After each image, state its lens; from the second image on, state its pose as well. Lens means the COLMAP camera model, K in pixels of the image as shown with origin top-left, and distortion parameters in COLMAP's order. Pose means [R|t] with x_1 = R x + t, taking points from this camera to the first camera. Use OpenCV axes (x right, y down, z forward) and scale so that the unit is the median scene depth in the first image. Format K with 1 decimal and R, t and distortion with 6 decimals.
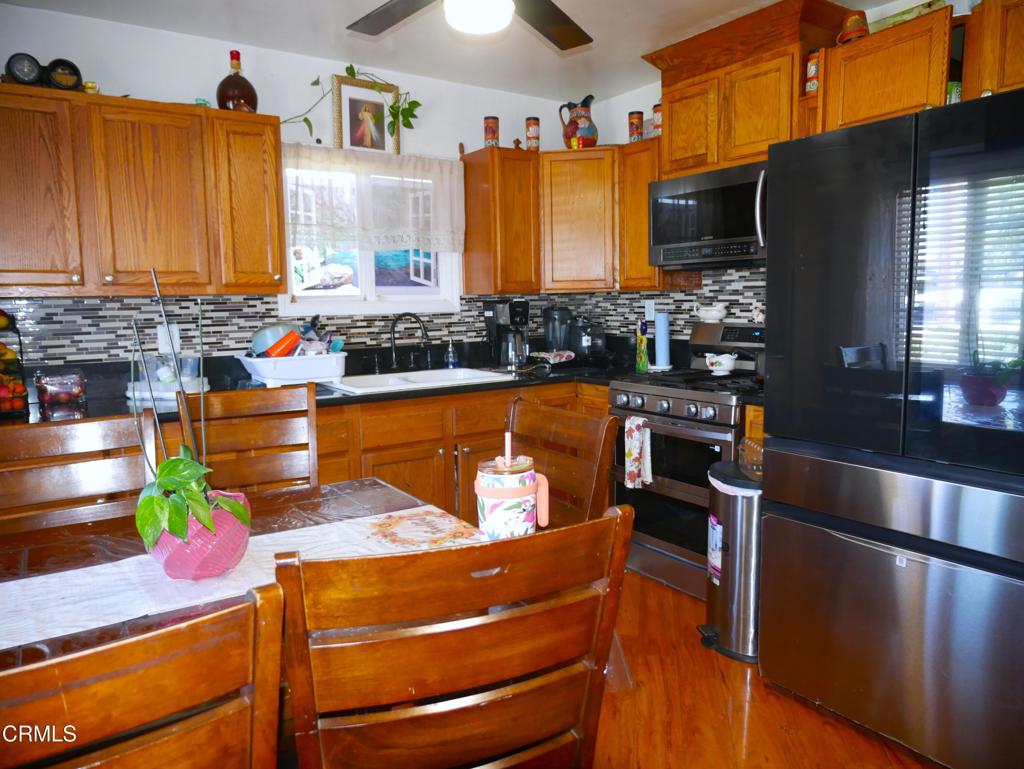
lens RADIAL K [[716.5, 0, 508.7], [0, 716.5, 387.7], [0, 0, 1]] dist [-0.042342, 0.020924]
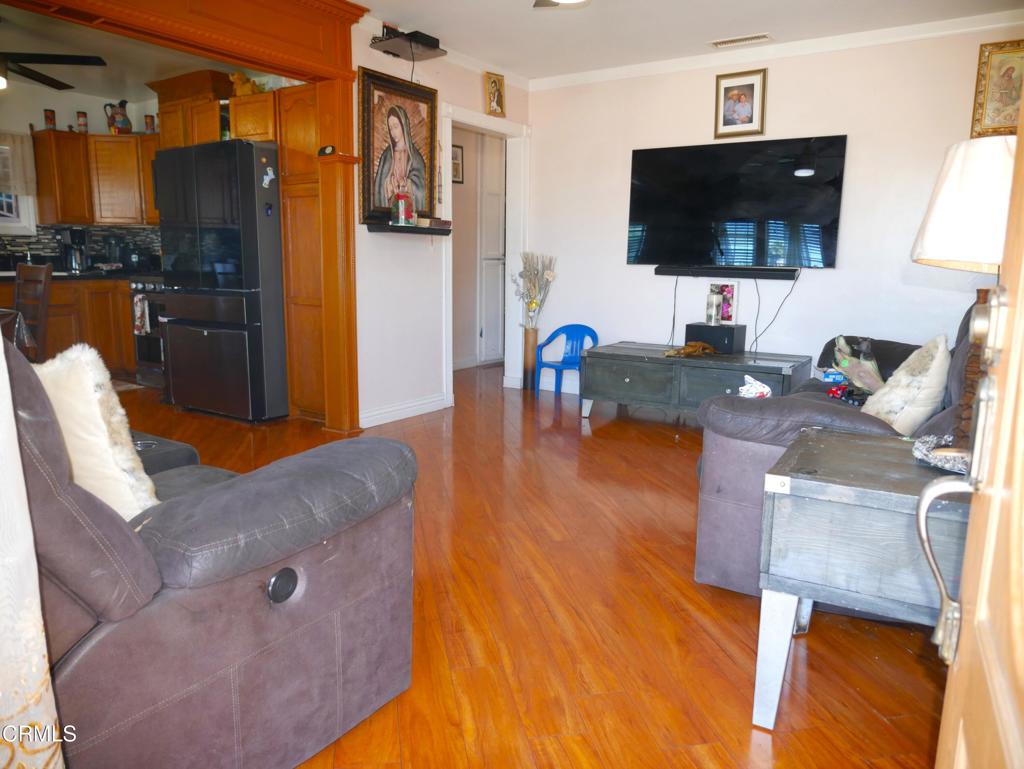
lens RADIAL K [[716.5, 0, 510.8], [0, 716.5, 387.0], [0, 0, 1]] dist [-0.042342, 0.020924]
pose [[0.926441, -0.036369, 0.374679, 0.353102], [0.016664, 0.998309, 0.055699, 0.181349], [-0.376071, -0.045358, 0.925480, -0.951830]]
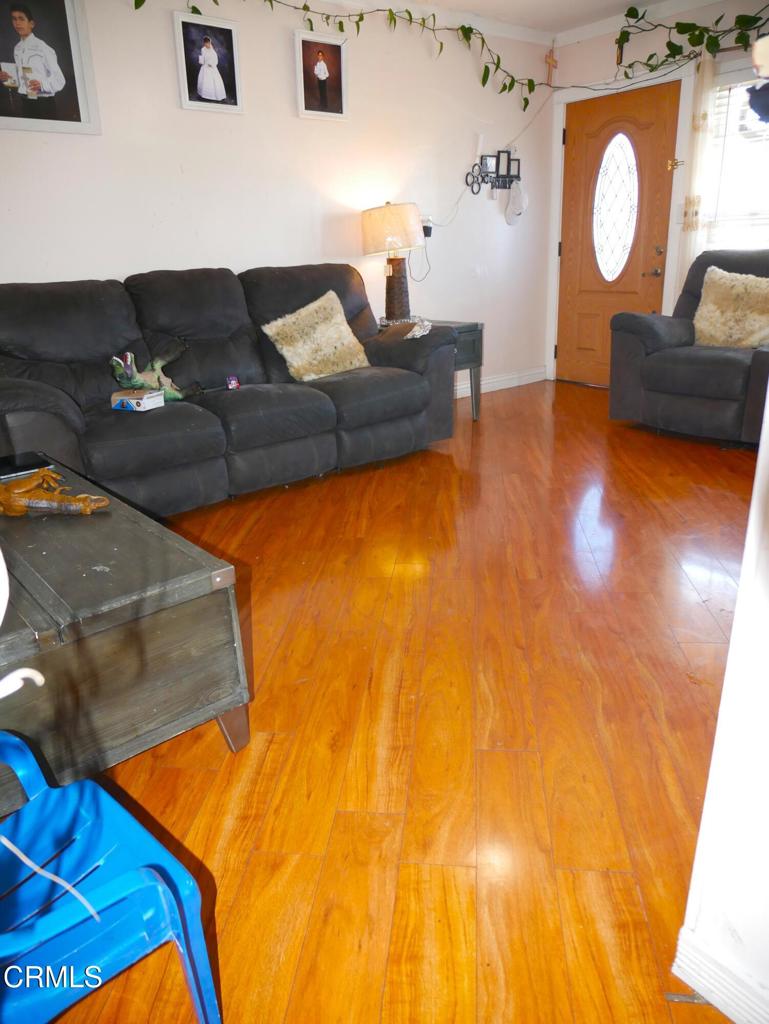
lens RADIAL K [[716.5, 0, 386.4], [0, 716.5, 510.9], [0, 0, 1]] dist [-0.042342, 0.020924]
pose [[-0.995232, 0.082162, -0.052553, 0.949552], [0.049402, 0.889262, 0.454722, -0.033603], [0.084095, 0.449958, -0.889082, 0.715219]]
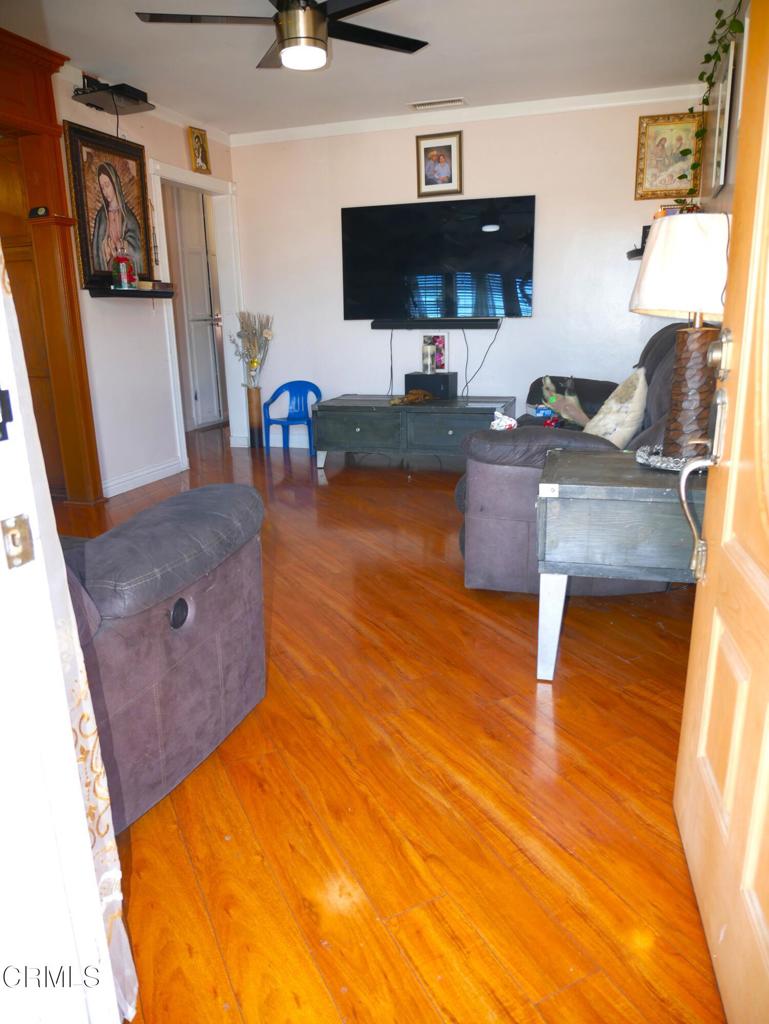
lens RADIAL K [[716.5, 0, 385.2], [0, 716.5, 513.6], [0, 0, 1]] dist [-0.042342, 0.020924]
pose [[0.794125, -0.161877, 0.585800, 0.224280], [0.080879, 0.983451, 0.162120, 0.183671], [-0.602349, -0.081365, 0.794075, -0.985879]]
